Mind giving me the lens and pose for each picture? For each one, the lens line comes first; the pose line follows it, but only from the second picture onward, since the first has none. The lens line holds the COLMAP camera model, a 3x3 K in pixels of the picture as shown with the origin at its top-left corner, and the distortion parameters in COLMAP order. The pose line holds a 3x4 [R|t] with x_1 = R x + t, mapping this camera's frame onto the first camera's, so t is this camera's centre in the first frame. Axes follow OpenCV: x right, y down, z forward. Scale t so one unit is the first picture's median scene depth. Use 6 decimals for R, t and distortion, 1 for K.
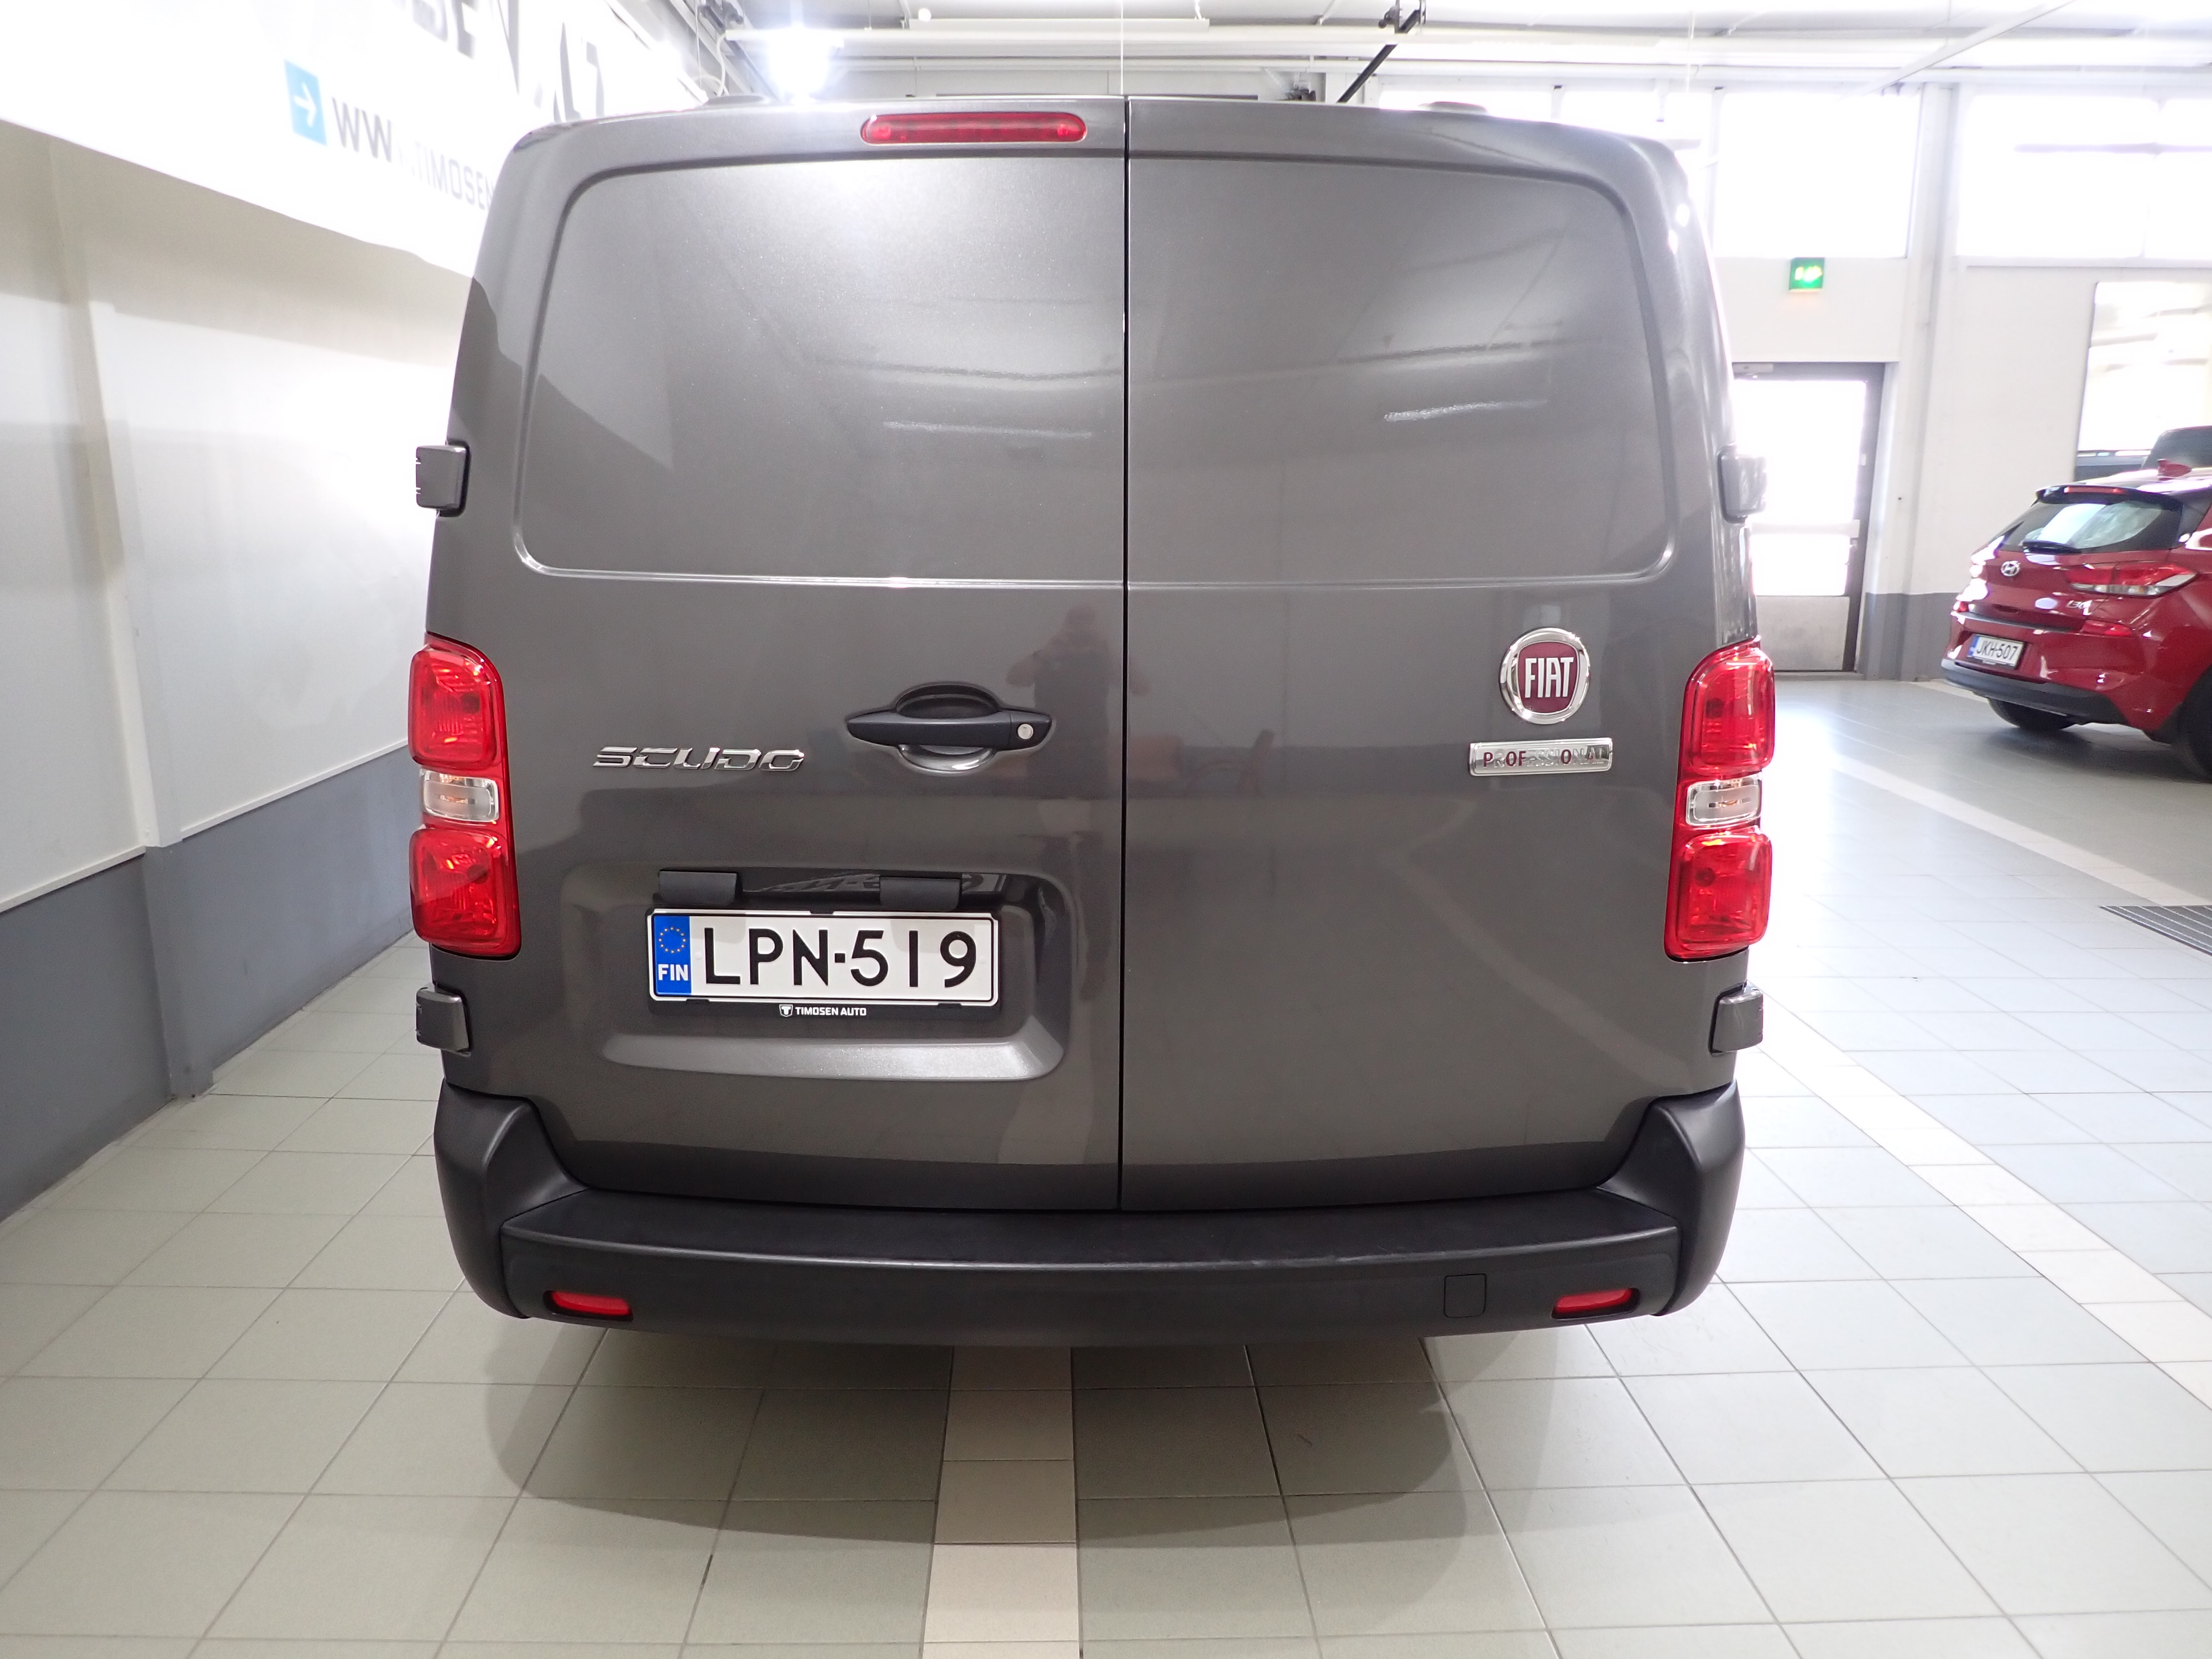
lens RADIAL K [[1592.3, 0, 1090.9], [0, 1592.3, 832.9], [0, 0, 1]] dist [-0.001839, -0.015306]
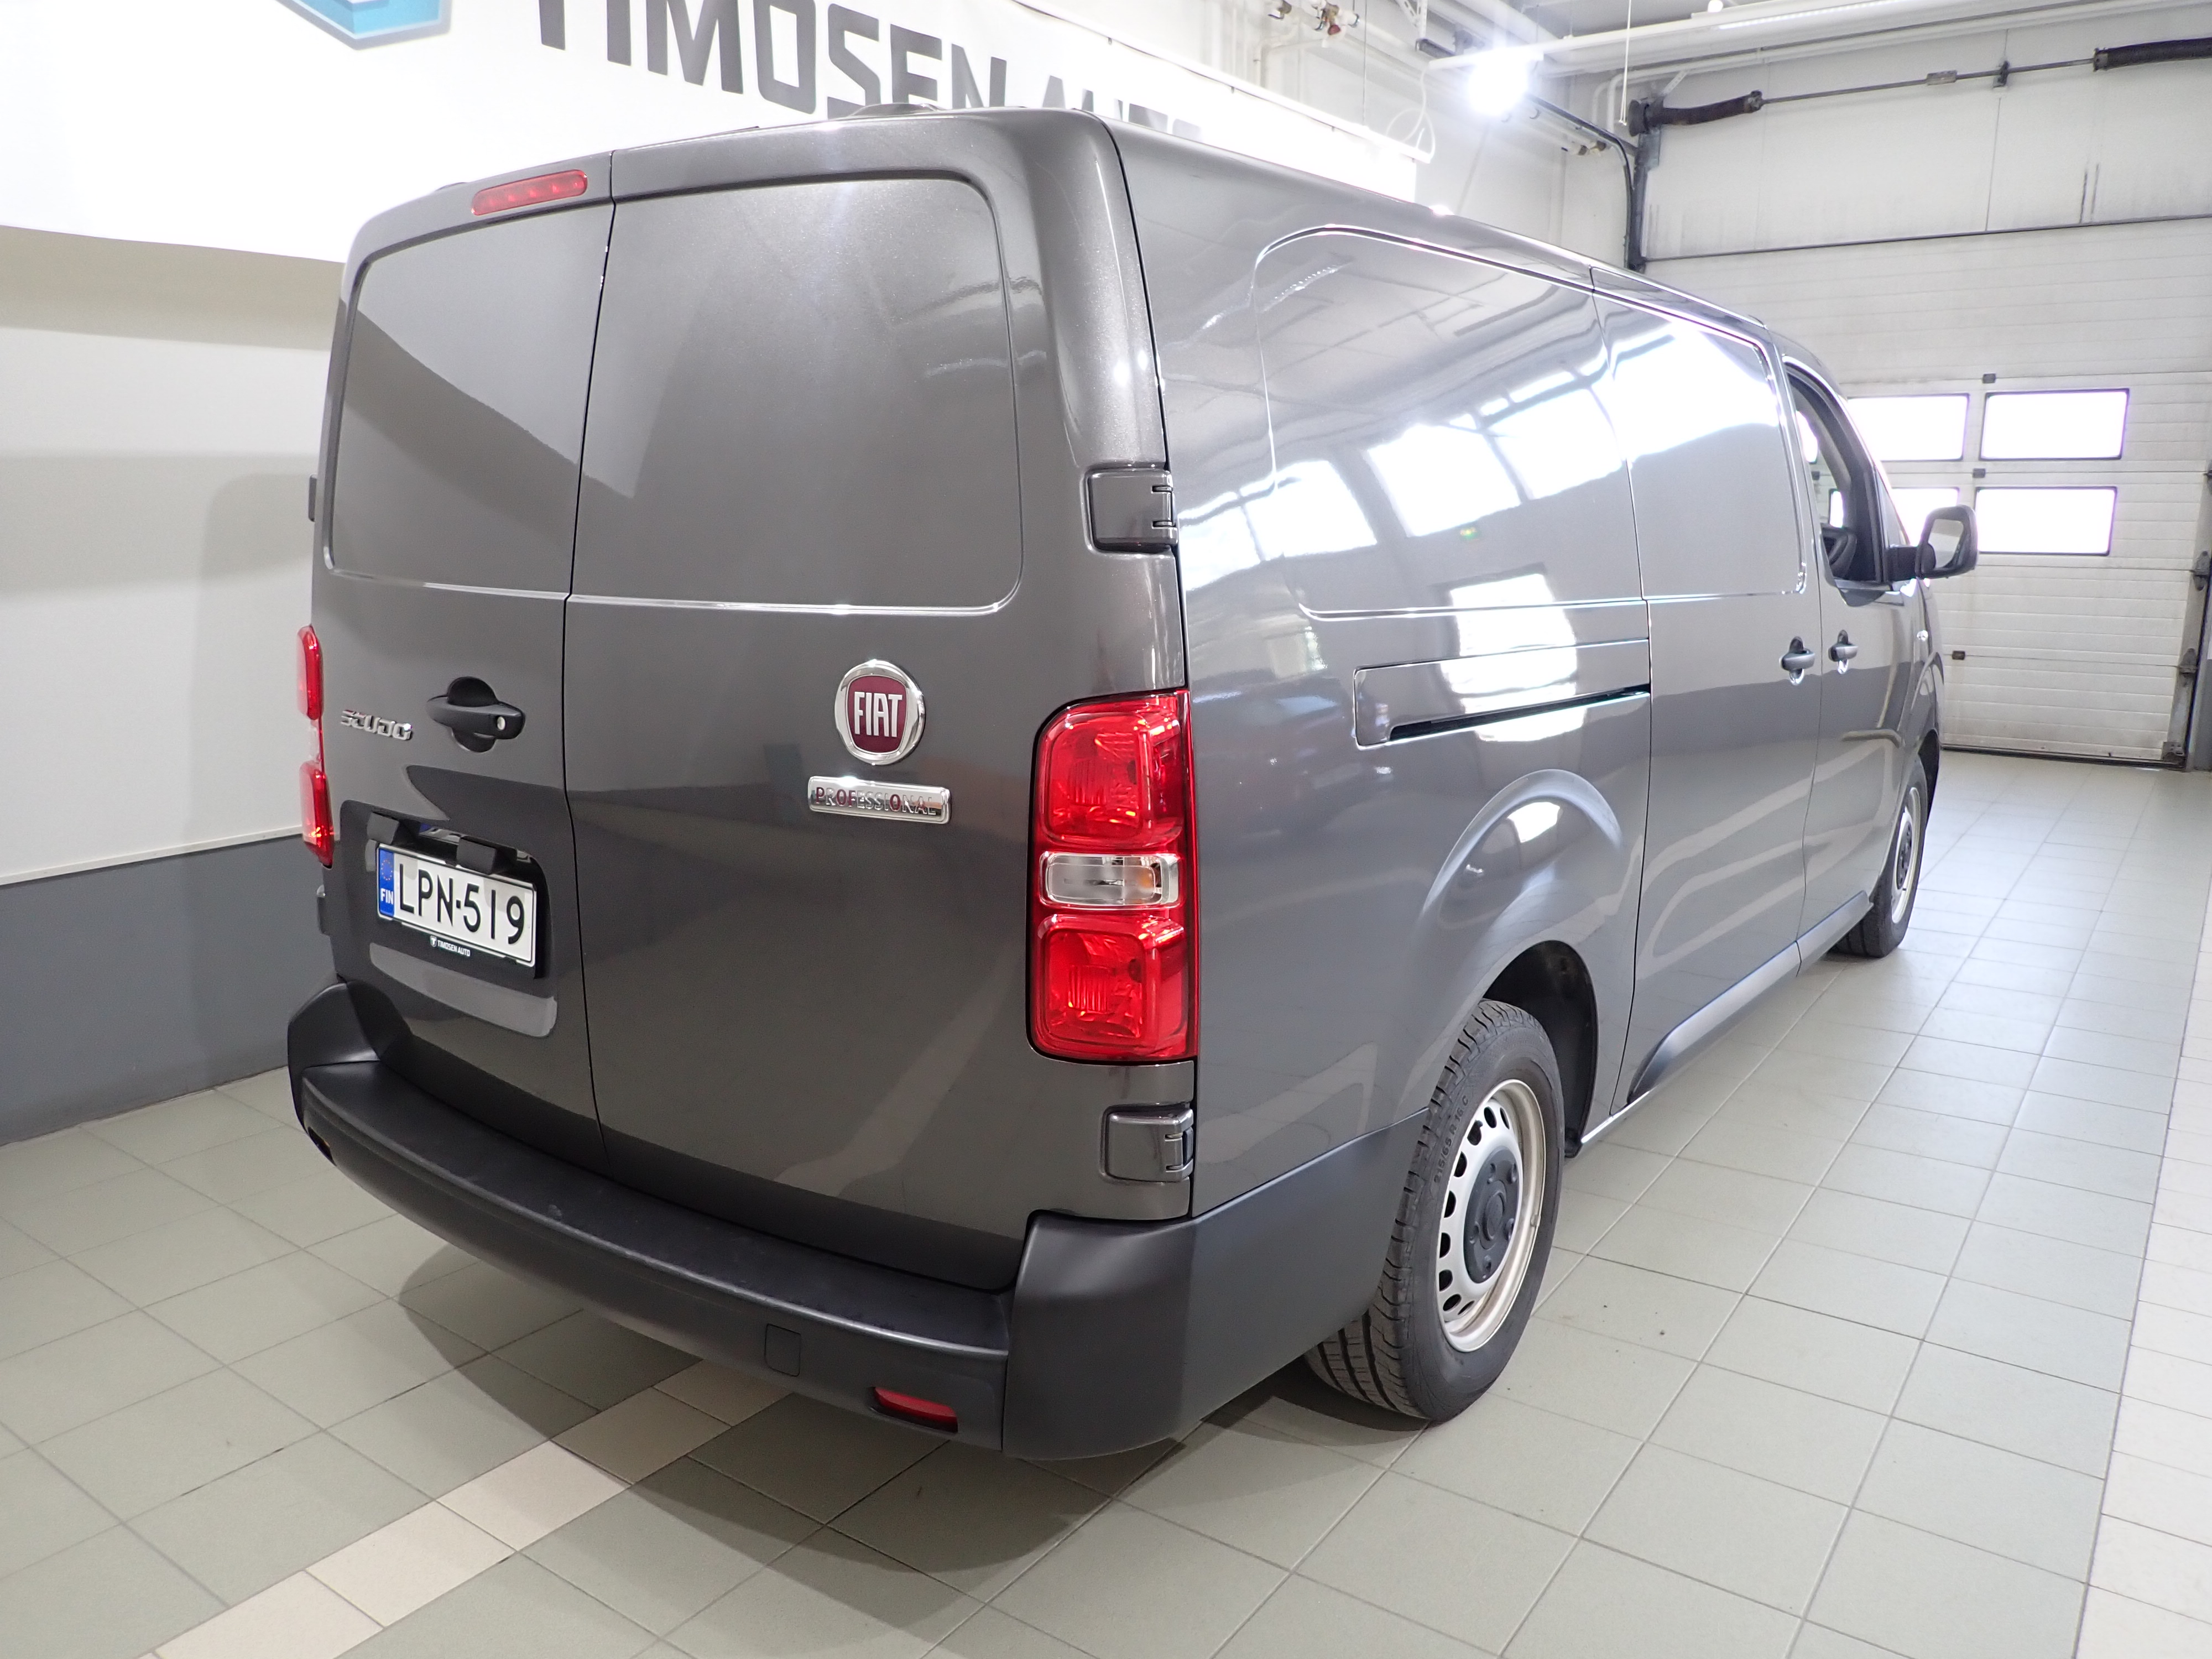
lens RADIAL K [[1592.3, 0, 1085.7], [0, 1592.3, 833.0], [0, 0, 1]] dist [-0.001839, -0.015306]
pose [[0.798774, 0.122988, -0.588927, 0.904741], [-0.133296, 0.990732, 0.026106, -0.067022], [0.586679, 0.057649, 0.807765, 0.314932]]
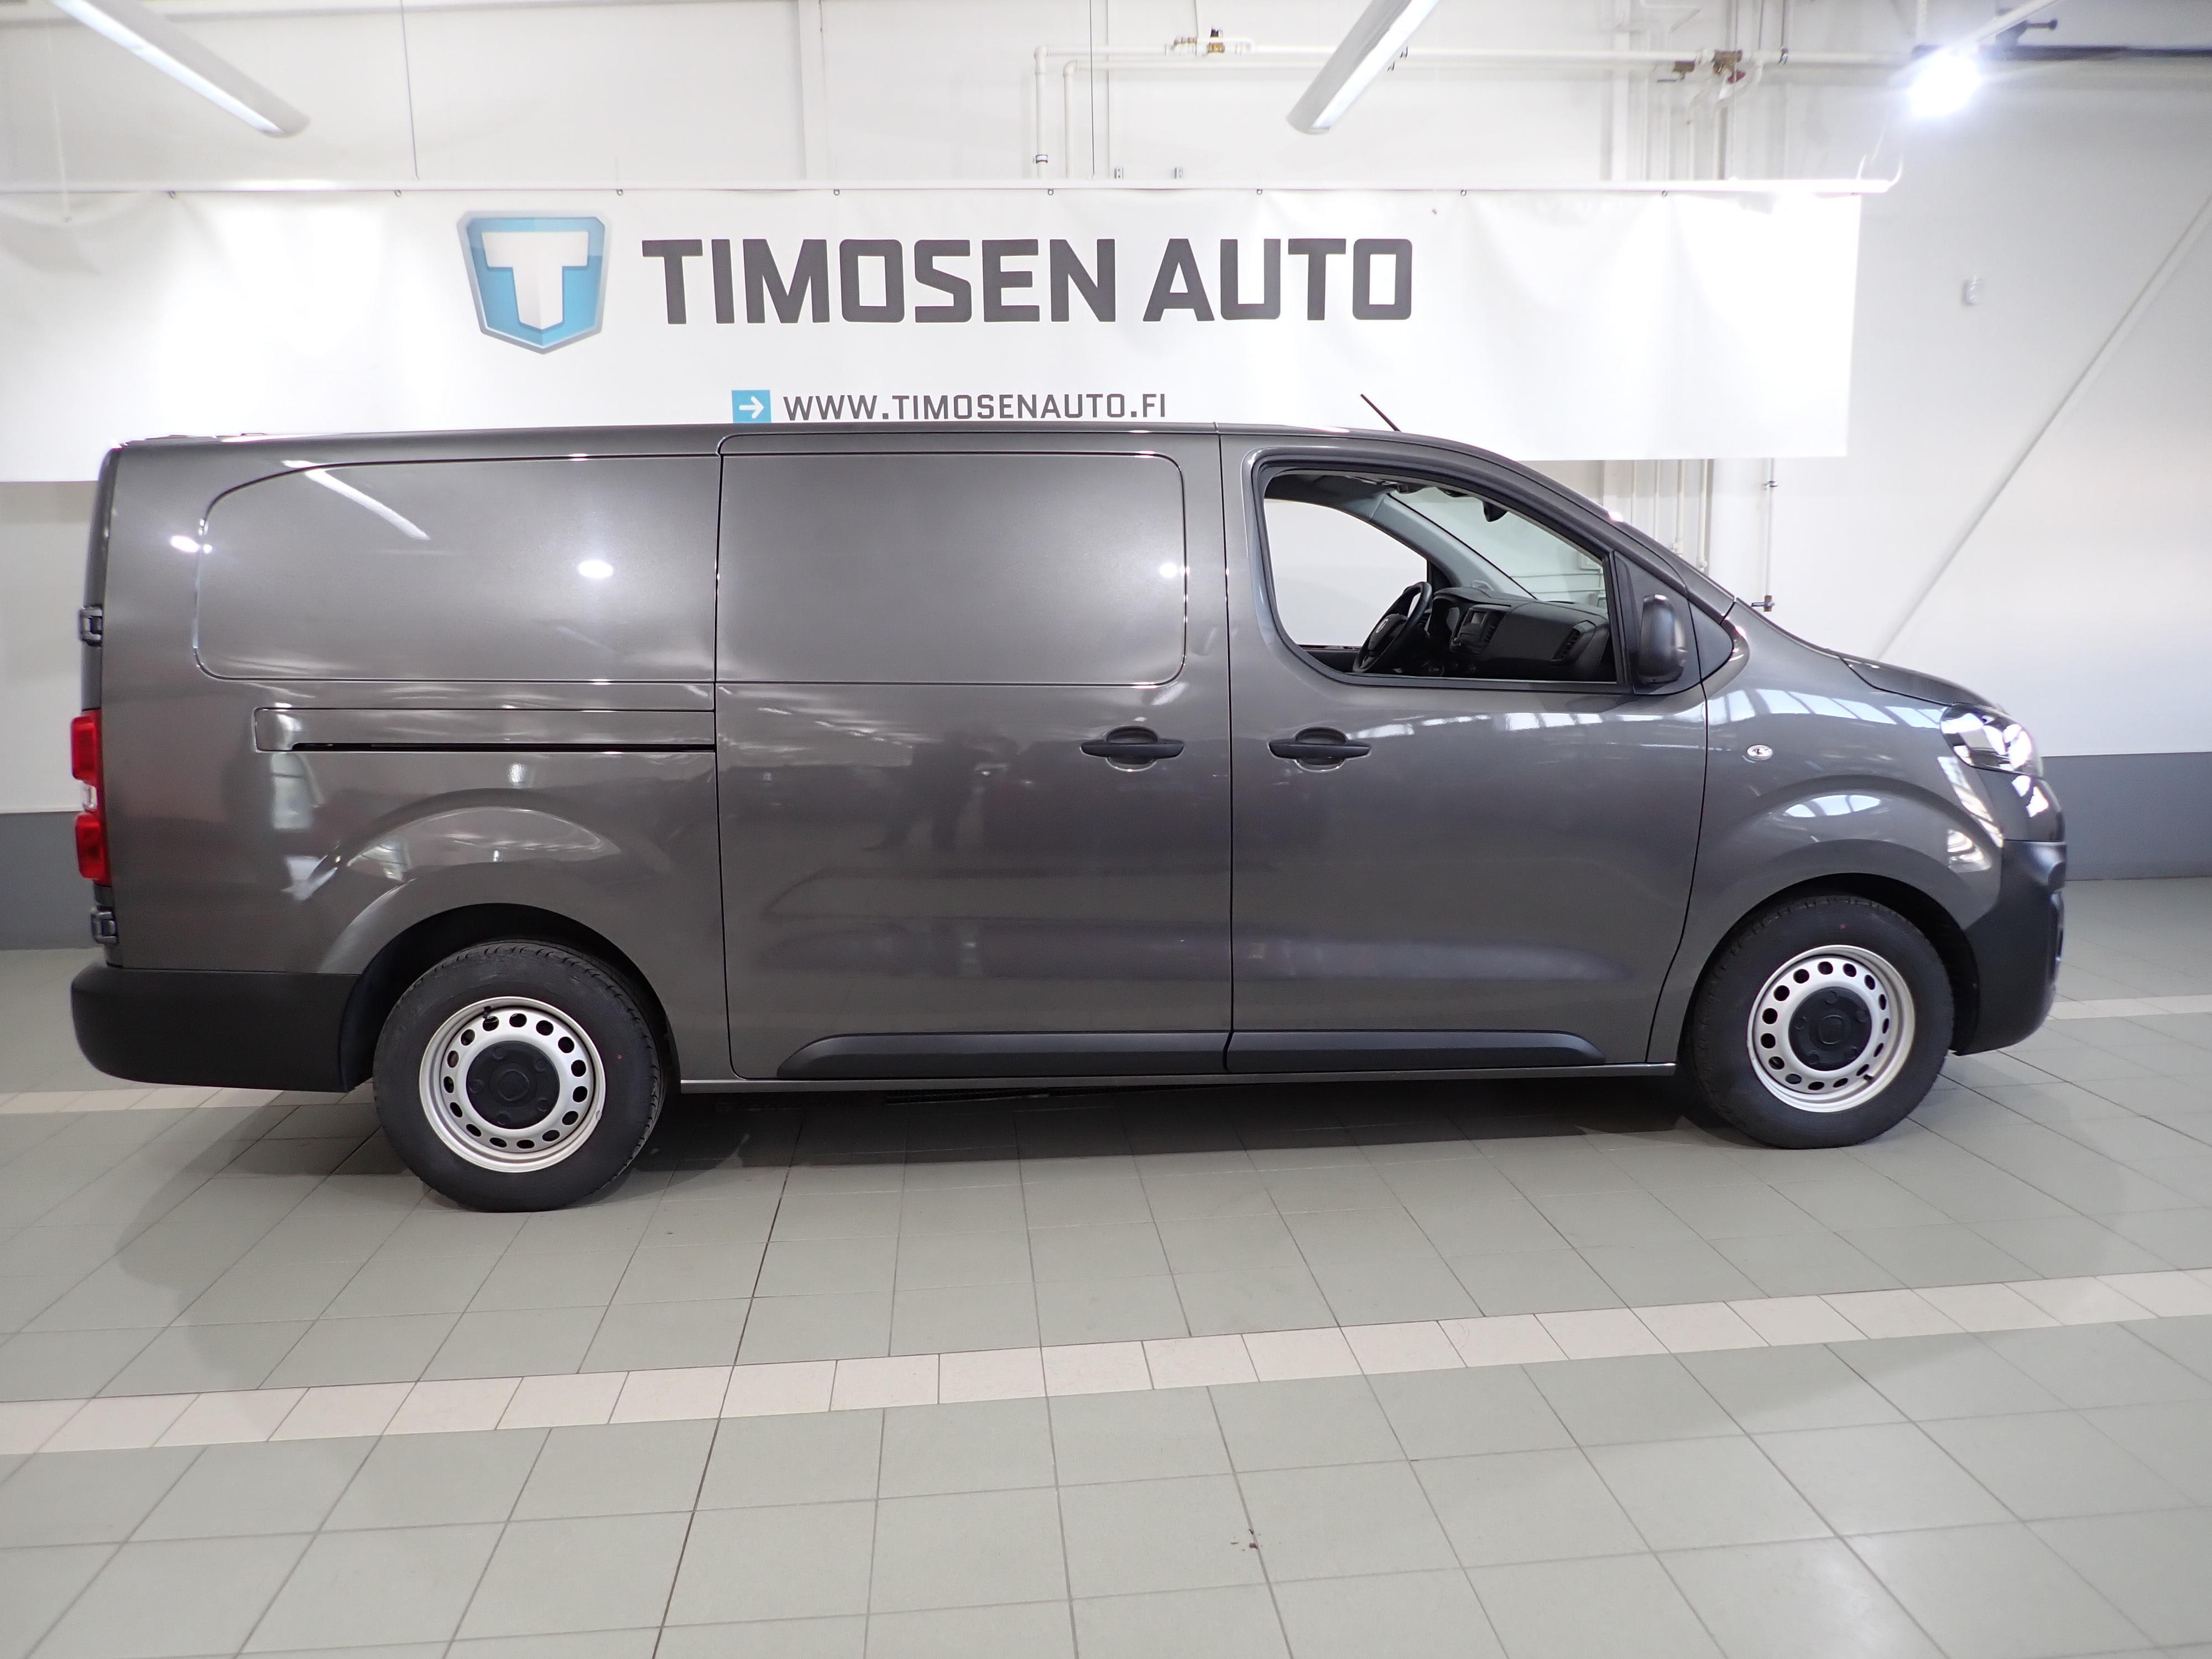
lens RADIAL K [[1592.3, 0, 1105.1], [0, 1592.3, 829.6], [0, 0, 1]] dist [-0.001839, -0.015306]
pose [[0.054580, 0.151449, -0.986957, 2.300933], [-0.207192, 0.968635, 0.137180, -0.475410], [0.976777, 0.197002, 0.084247, 2.032383]]
